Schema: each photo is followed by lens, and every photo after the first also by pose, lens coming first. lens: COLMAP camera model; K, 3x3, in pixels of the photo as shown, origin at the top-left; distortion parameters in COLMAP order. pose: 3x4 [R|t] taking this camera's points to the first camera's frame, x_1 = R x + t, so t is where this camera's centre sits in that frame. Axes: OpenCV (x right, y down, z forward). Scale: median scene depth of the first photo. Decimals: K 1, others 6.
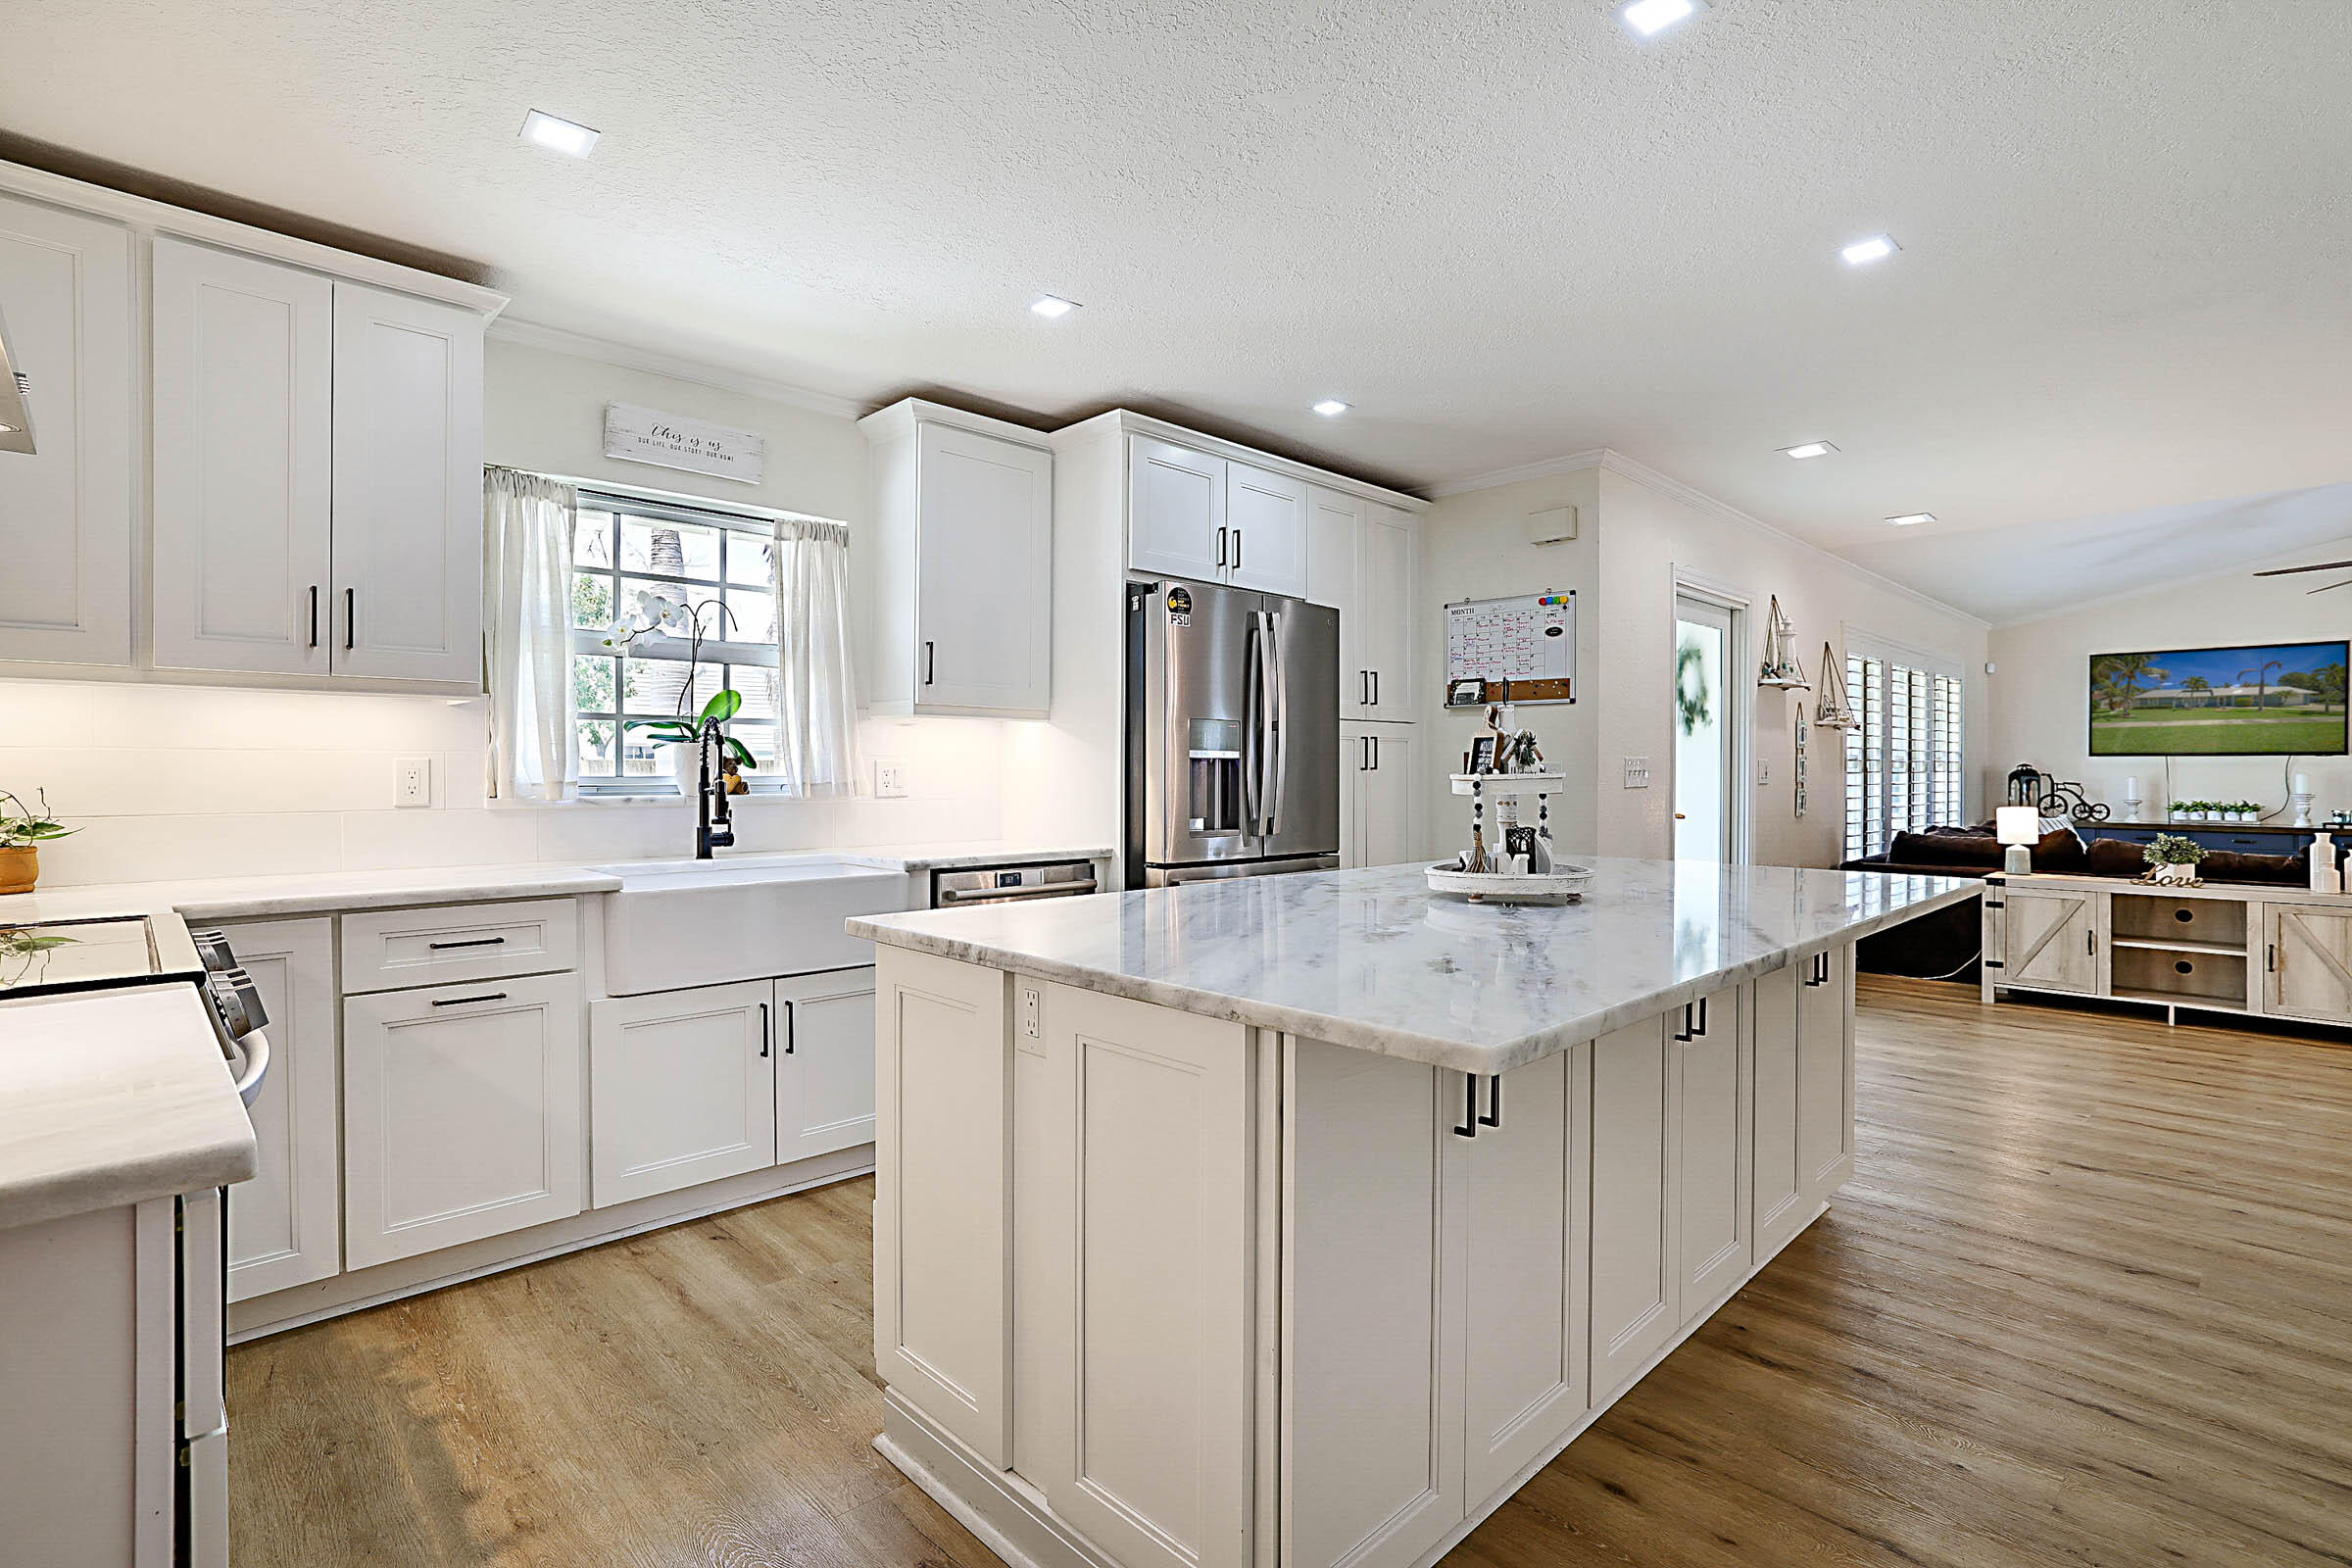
lens RADIAL K [[1117.4, 0, 1178.1], [0, 1117.4, 775.5], [0, 0, 1]] dist [-0.044341, 0.023912]
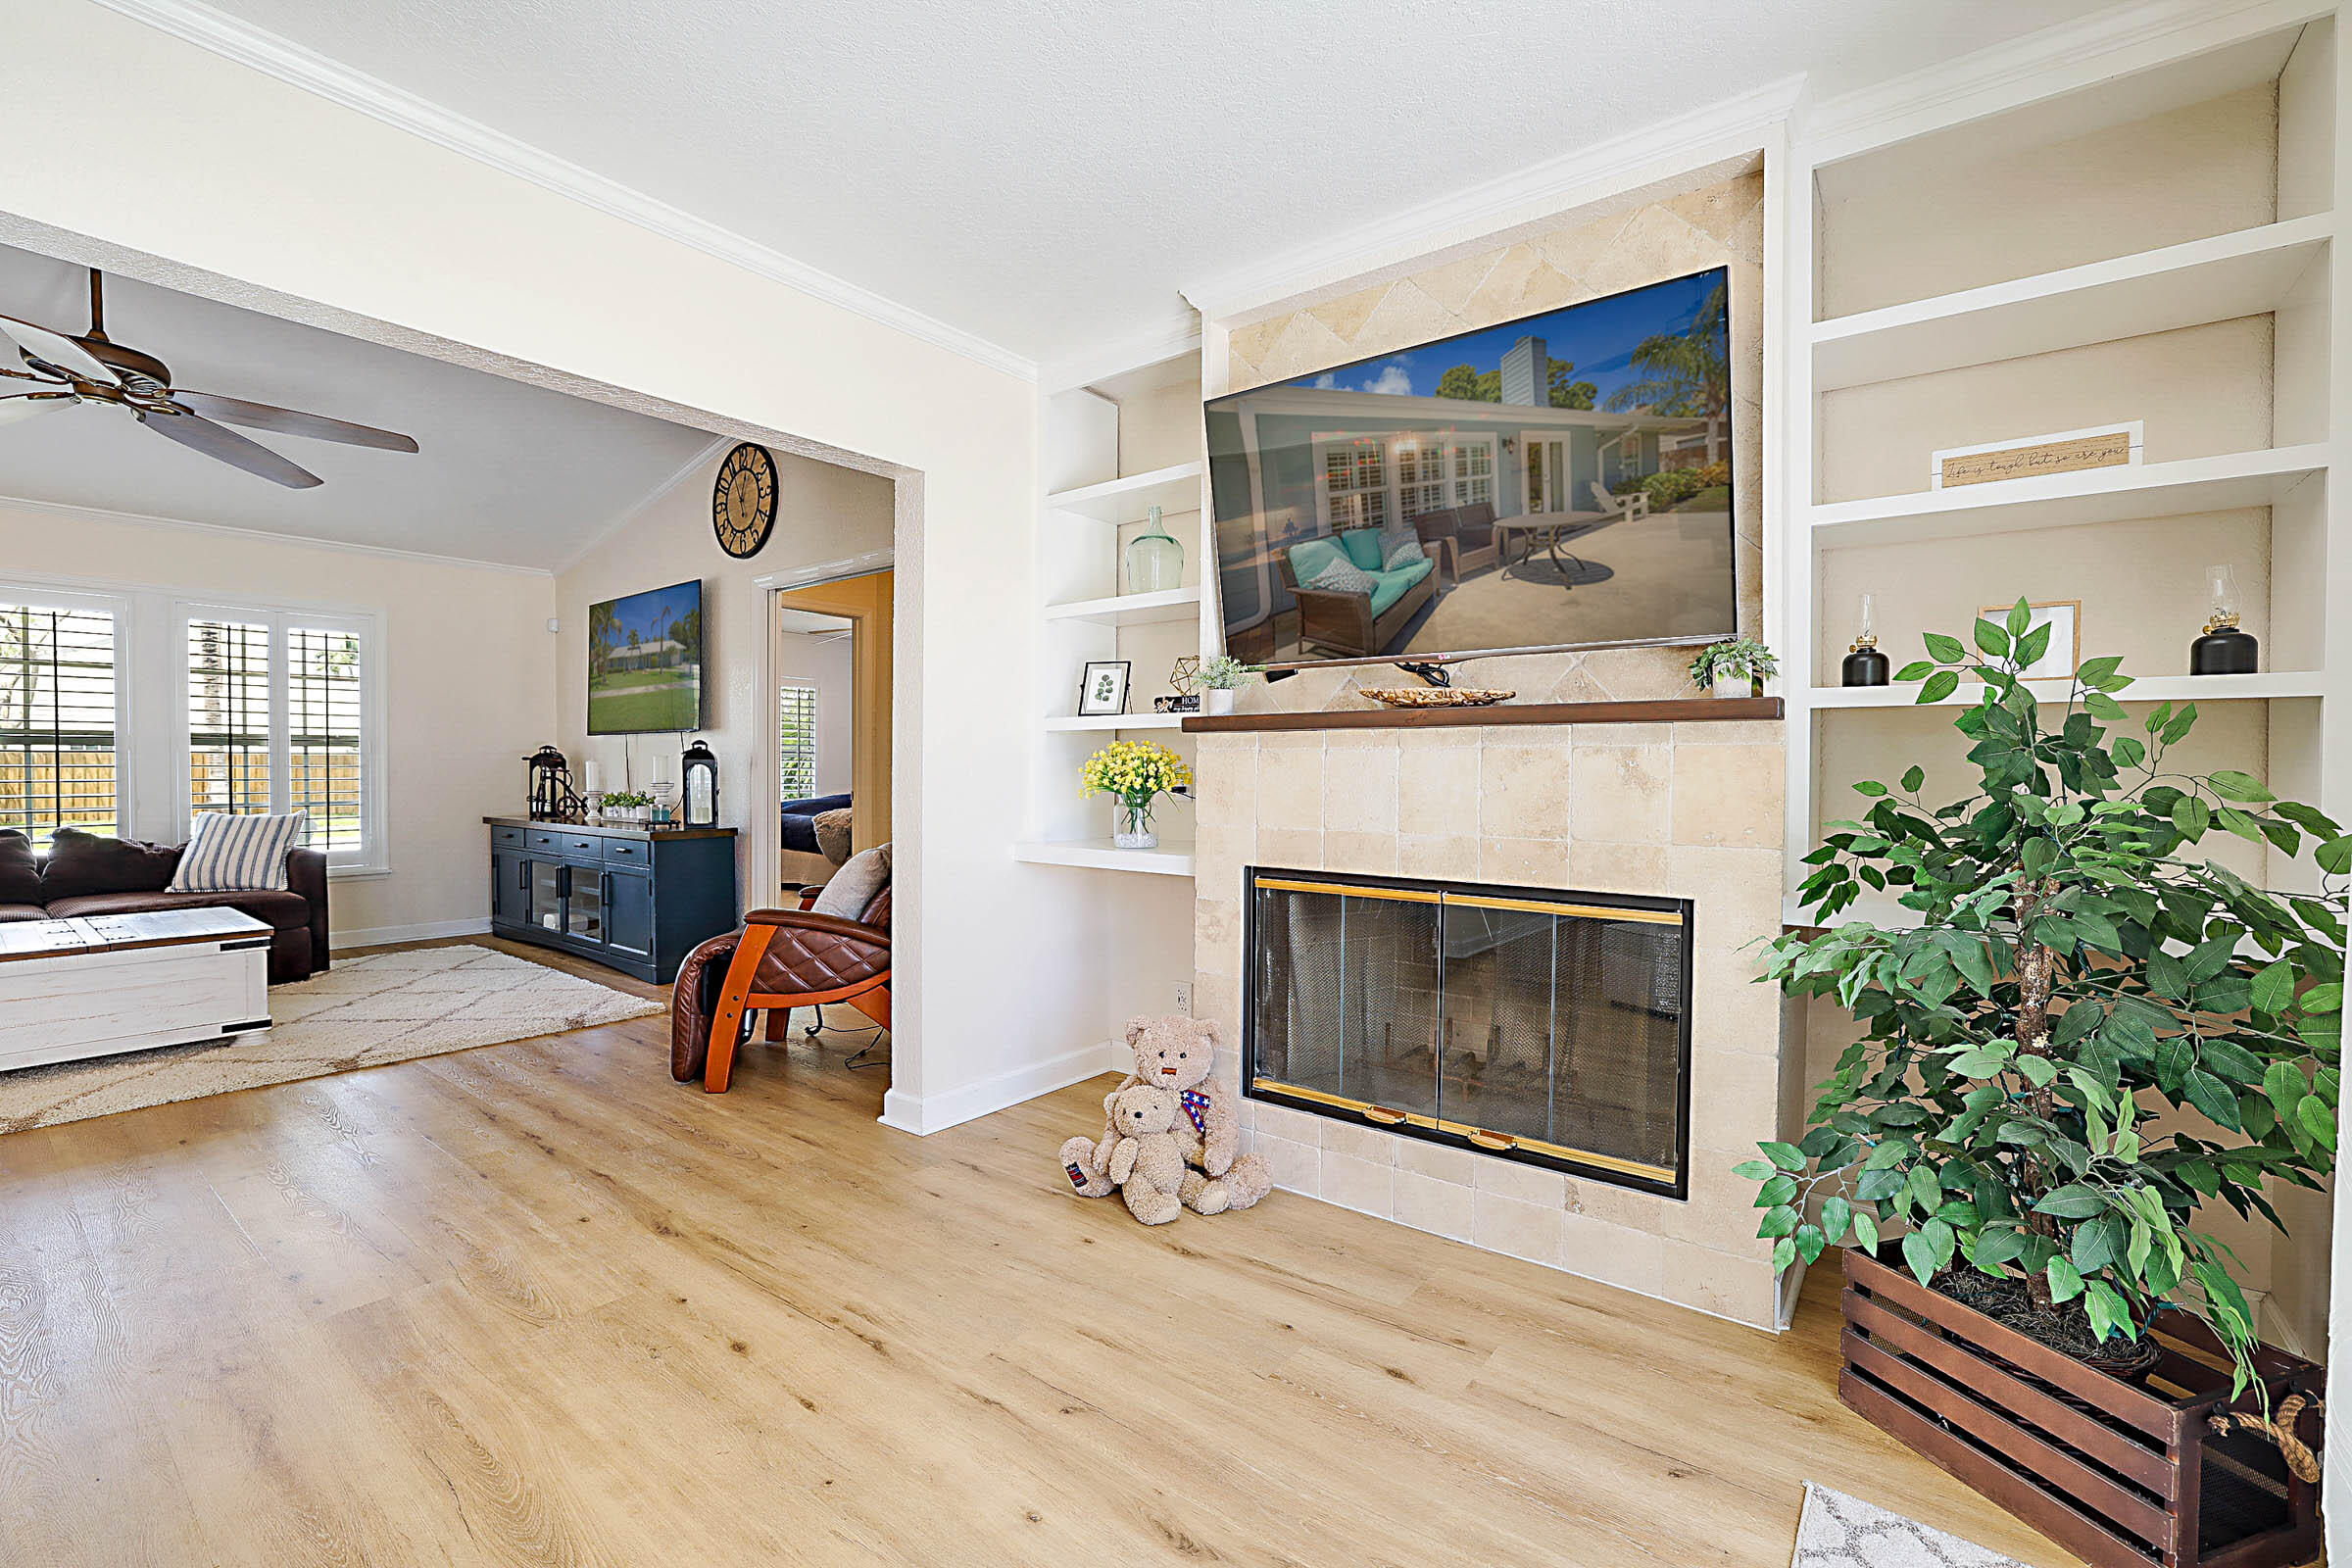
lens RADIAL K [[1011.6, 0, 1176.0], [0, 1011.6, 784.0], [0, 0, 1]] dist [-0.039874, 0.012446]
pose [[0.989848, -0.000472, 0.142127, 2.619883], [-0.001132, 0.999937, 0.011201, 0.019707], [-0.142123, -0.011248, 0.989785, 0.543378]]
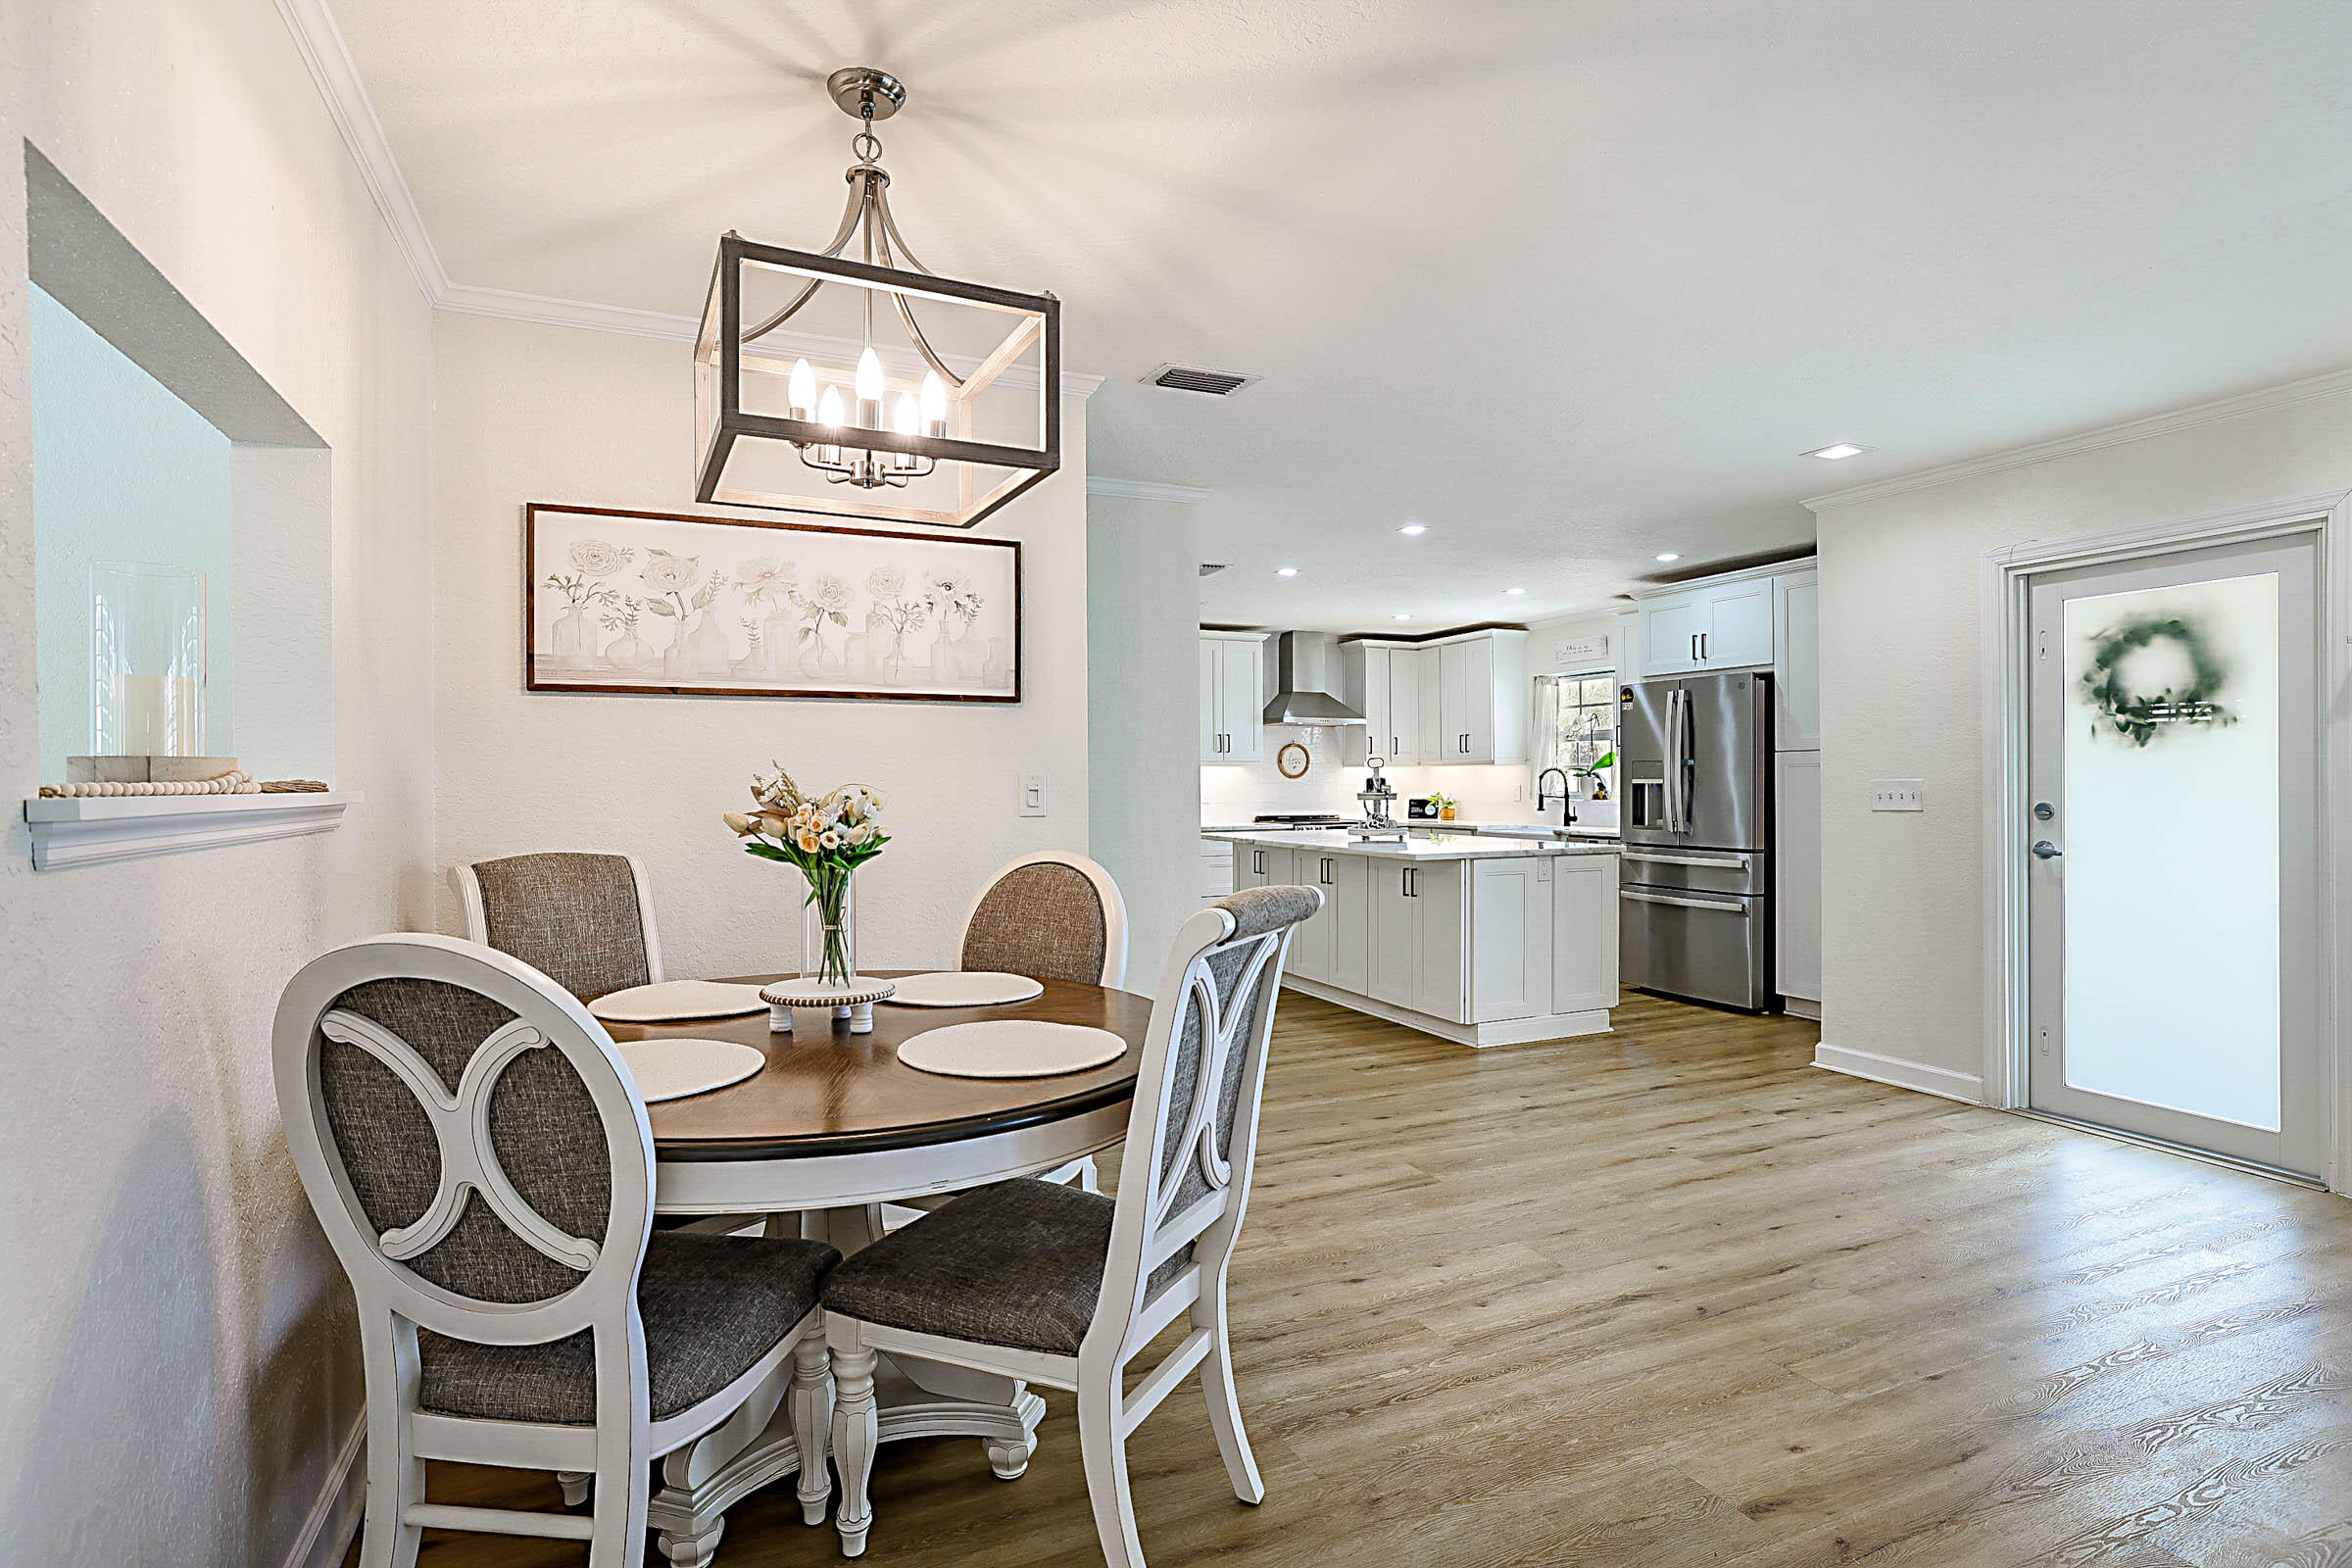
lens RADIAL K [[1169.0, 0, 1176.0], [0, 1169.0, 784.0], [0, 0, 1]] dist [-0.036611, 0.022854]
pose [[-0.341285, 0.002243, -0.939957, 1.851378], [-0.000614, 0.999996, 0.002610, -0.017756], [0.939960, 0.001468, -0.341282, 0.887031]]
